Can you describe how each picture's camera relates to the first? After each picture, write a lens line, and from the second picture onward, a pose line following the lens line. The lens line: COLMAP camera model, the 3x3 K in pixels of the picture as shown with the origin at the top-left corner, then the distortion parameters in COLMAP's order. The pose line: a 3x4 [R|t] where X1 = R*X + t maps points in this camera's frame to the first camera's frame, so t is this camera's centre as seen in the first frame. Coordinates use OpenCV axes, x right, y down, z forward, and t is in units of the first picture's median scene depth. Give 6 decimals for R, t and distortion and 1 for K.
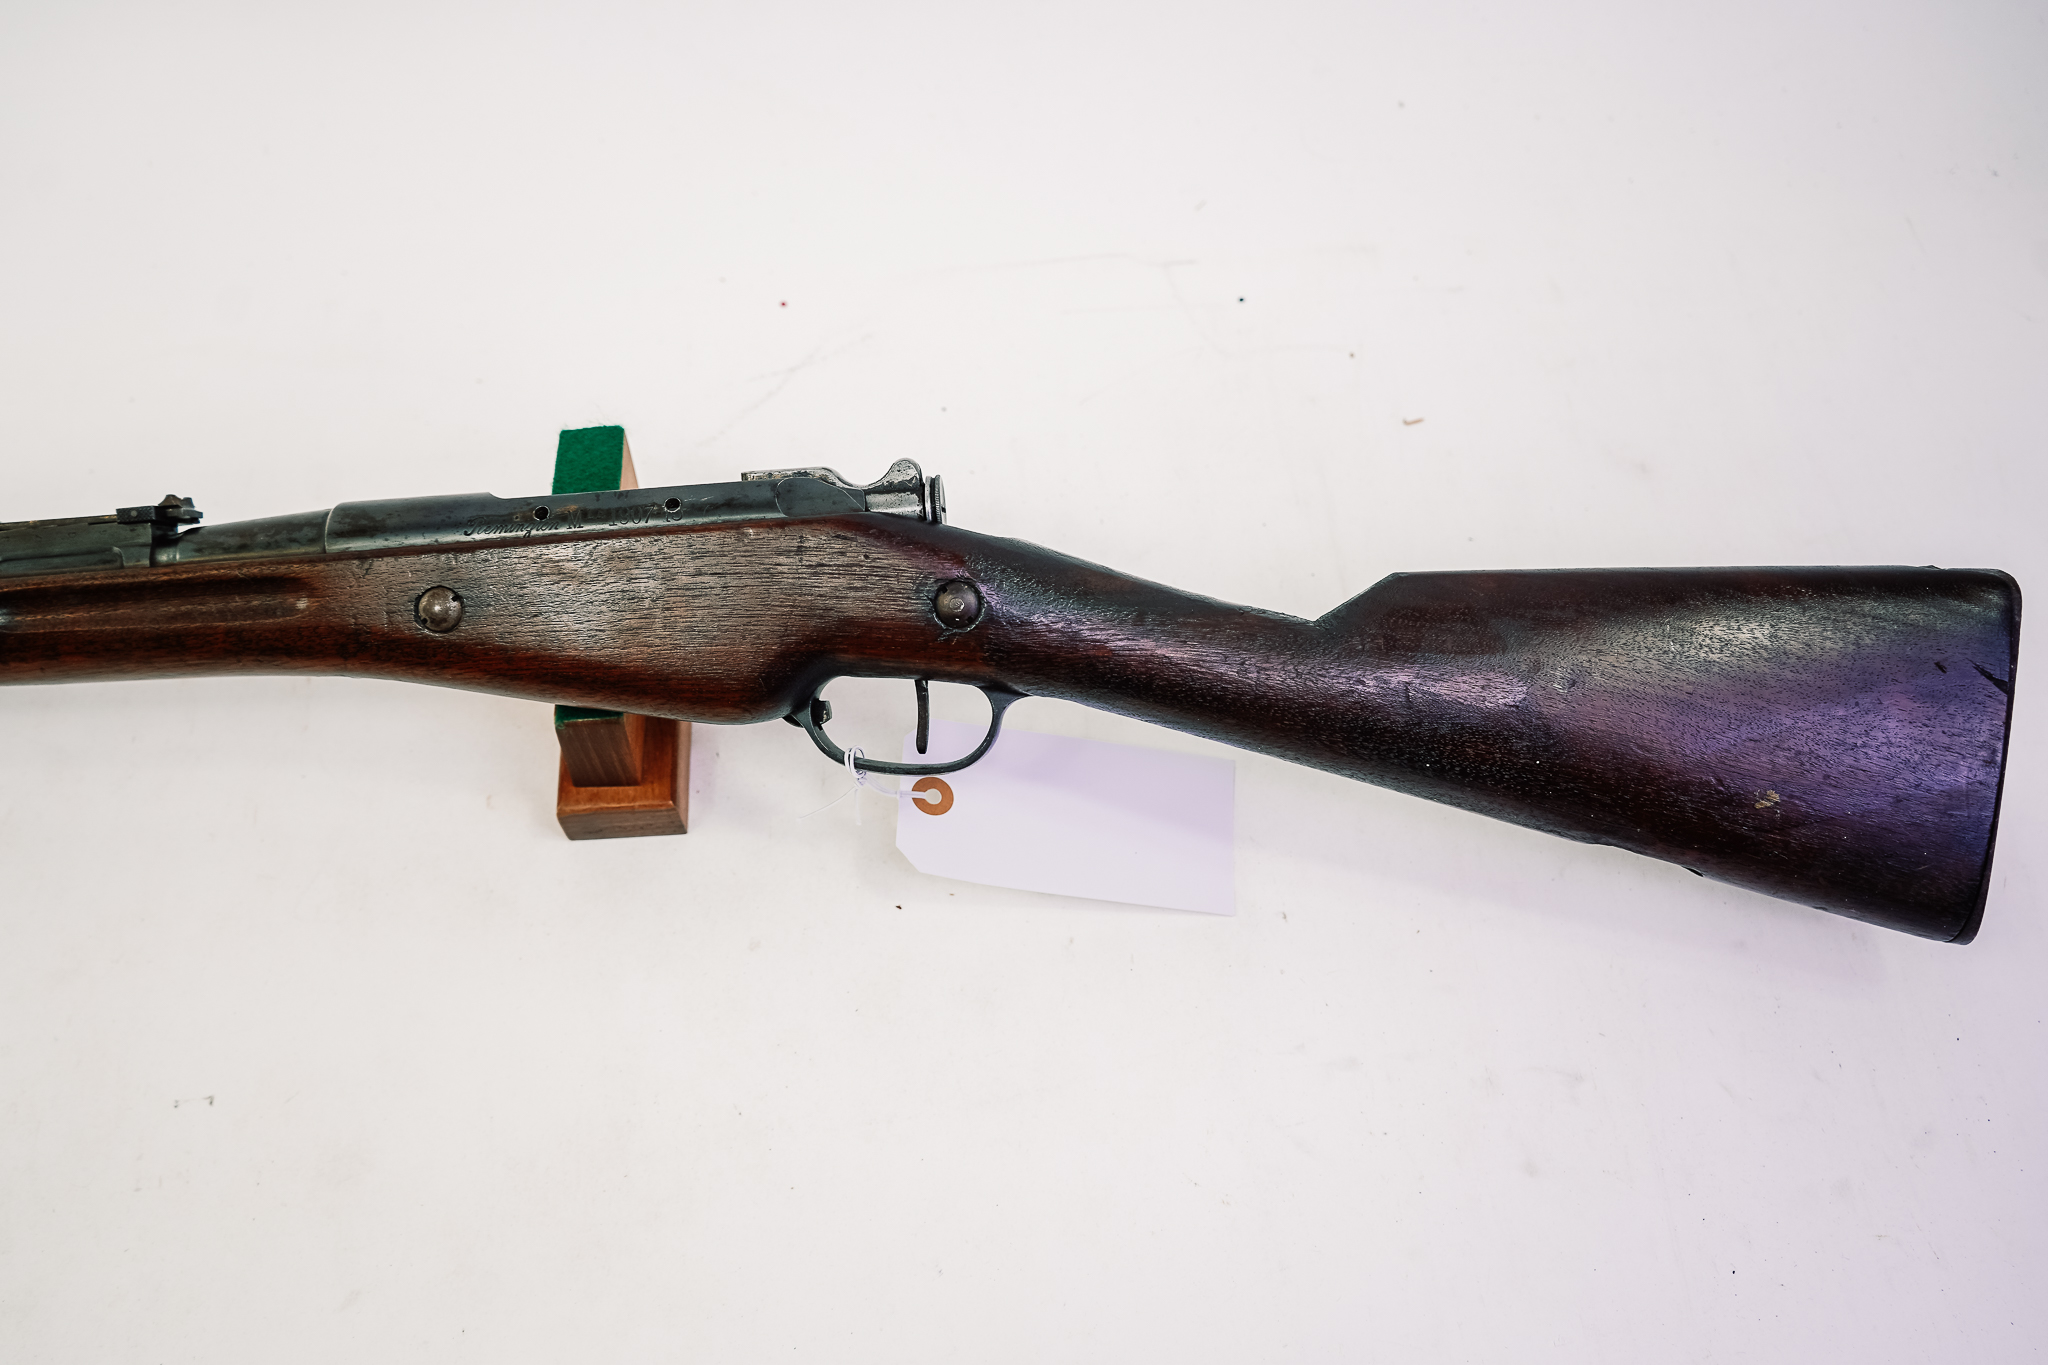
lens RADIAL K [[1619.0, 0, 1024.0], [0, 1619.0, 682.5], [0, 0, 1]] dist [-0.010951, 0.010198]
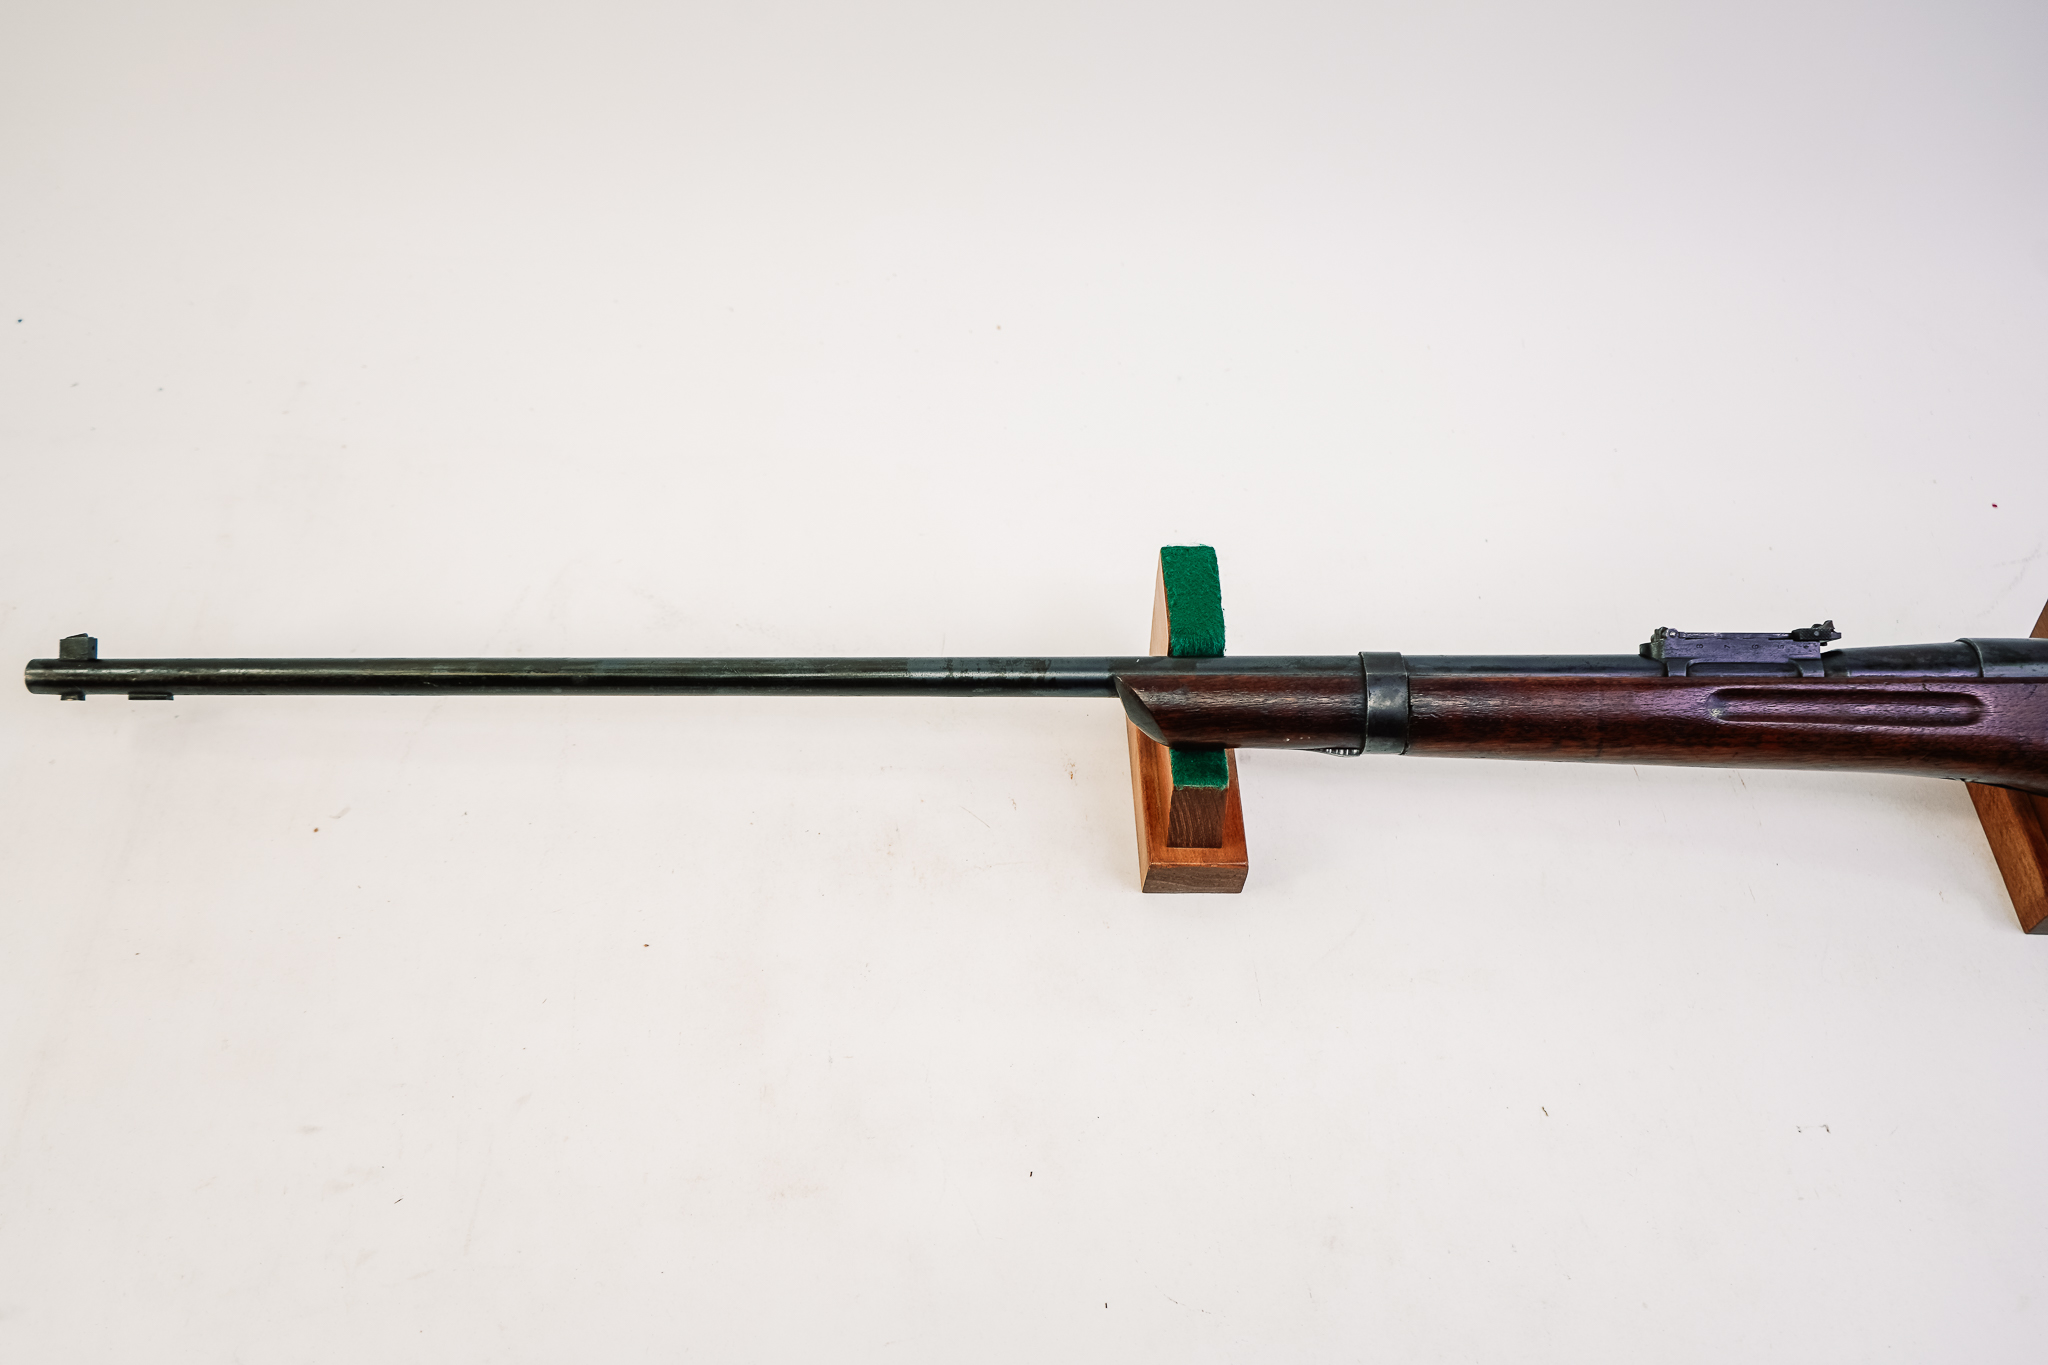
lens RADIAL K [[1619.0, 0, 1024.0], [0, 1619.0, 682.5], [0, 0, 1]] dist [-0.010951, 0.010198]
pose [[0.996897, 0.075655, 0.021762, -1.184422], [-0.072400, 0.989651, -0.123893, 0.130015], [-0.030910, 0.121933, 0.992057, -0.202014]]
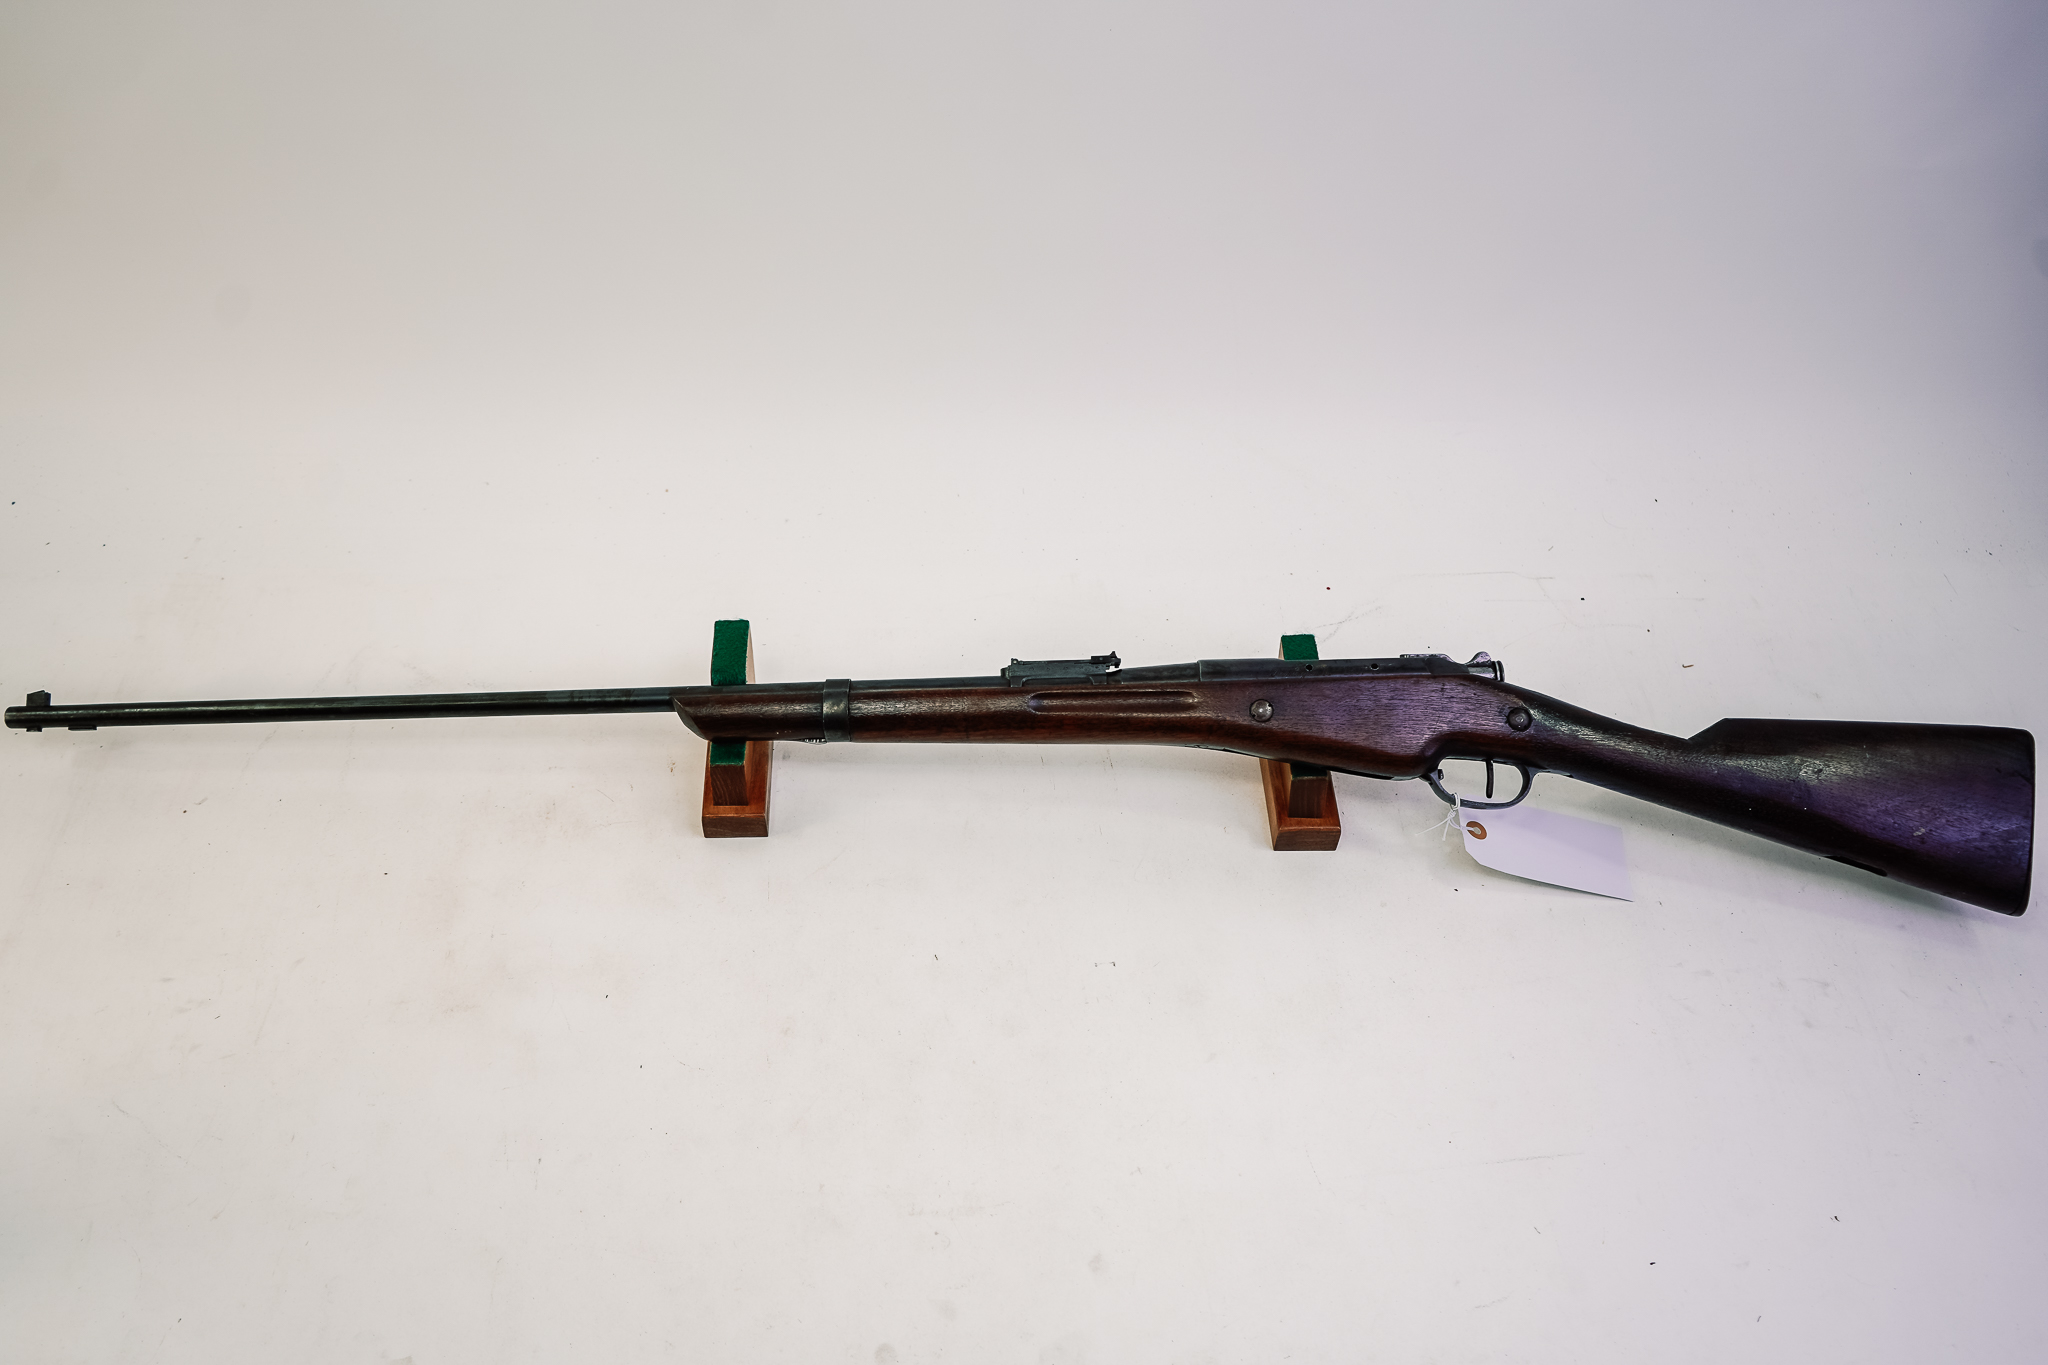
lens RADIAL K [[1619.0, 0, 1024.0], [0, 1619.0, 682.5], [0, 0, 1]] dist [-0.010951, 0.010198]
pose [[0.998673, 0.049944, 0.012568, -0.674096], [-0.045938, 0.974194, -0.220987, 0.375391], [-0.023281, 0.220116, 0.975196, -0.961311]]
